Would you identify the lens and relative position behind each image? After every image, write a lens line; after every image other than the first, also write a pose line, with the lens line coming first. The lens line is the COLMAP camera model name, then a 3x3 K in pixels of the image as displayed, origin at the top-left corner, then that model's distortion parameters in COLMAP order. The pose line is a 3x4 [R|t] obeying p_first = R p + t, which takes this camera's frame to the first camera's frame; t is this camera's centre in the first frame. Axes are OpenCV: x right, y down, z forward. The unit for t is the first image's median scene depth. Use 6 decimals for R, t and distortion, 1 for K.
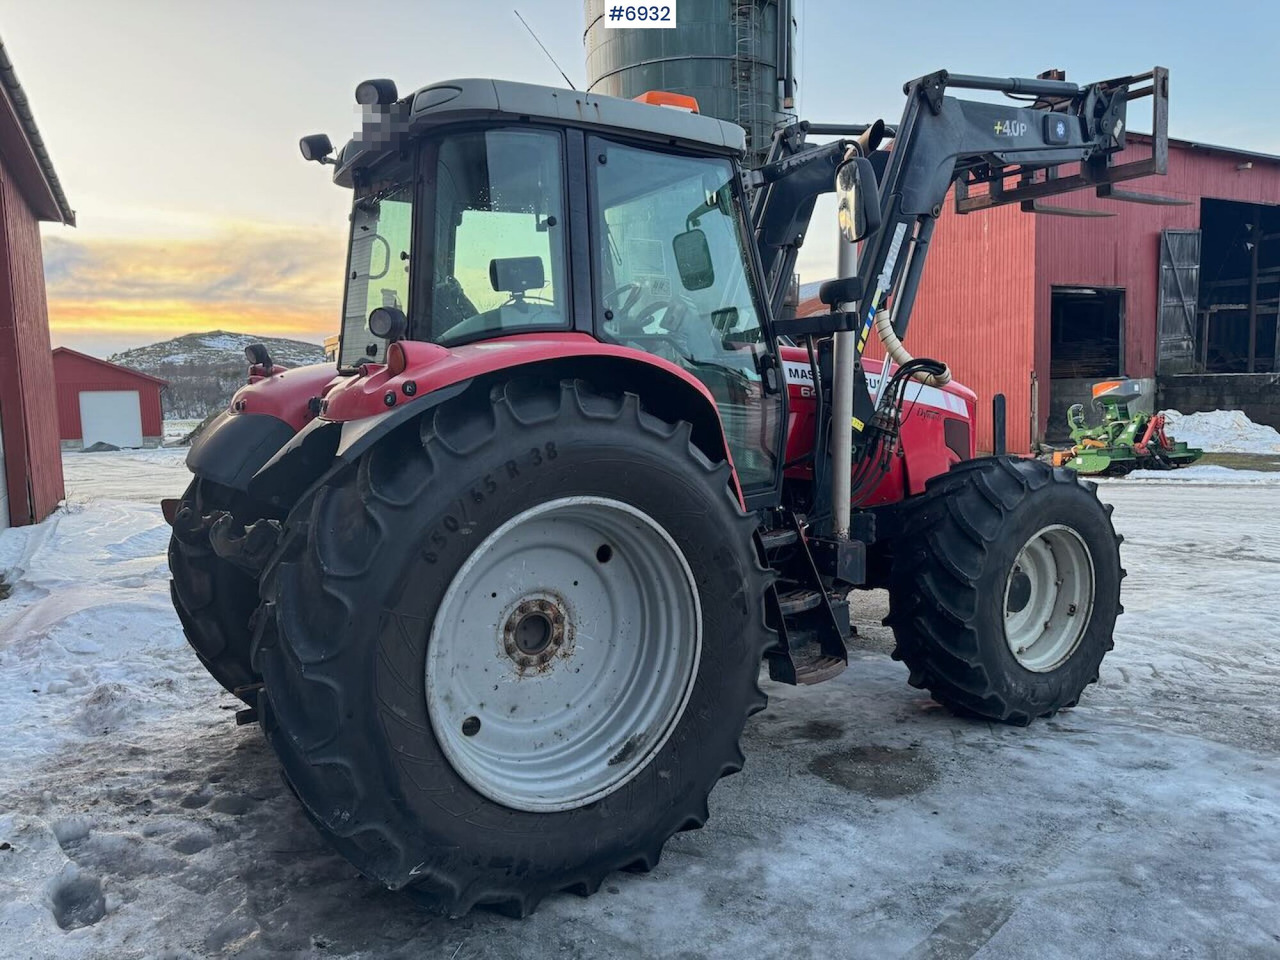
lens RADIAL K [[897.7, 0, 647.9], [0, 897.7, 479.2], [0, 0, 1]] dist [0.053404, -0.062999]
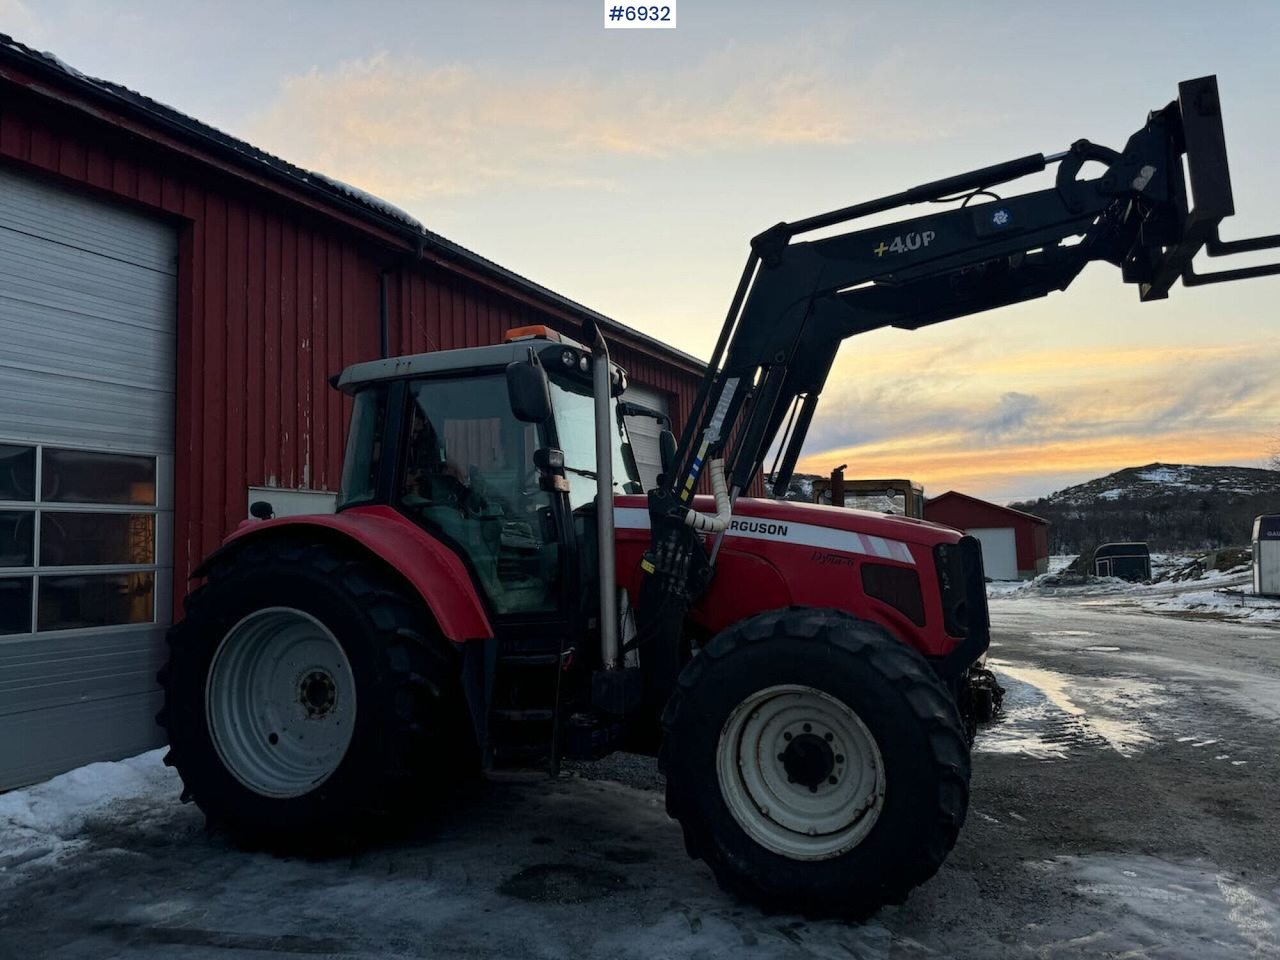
lens RADIAL K [[897.7, 0, 647.9], [0, 897.7, 479.2], [0, 0, 1]] dist [0.053404, -0.062999]
pose [[0.579838, -0.062016, -0.812368, 1.558083], [-0.058717, 0.991325, -0.117588, -0.055463], [0.812613, 0.115881, 0.571167, 0.495831]]
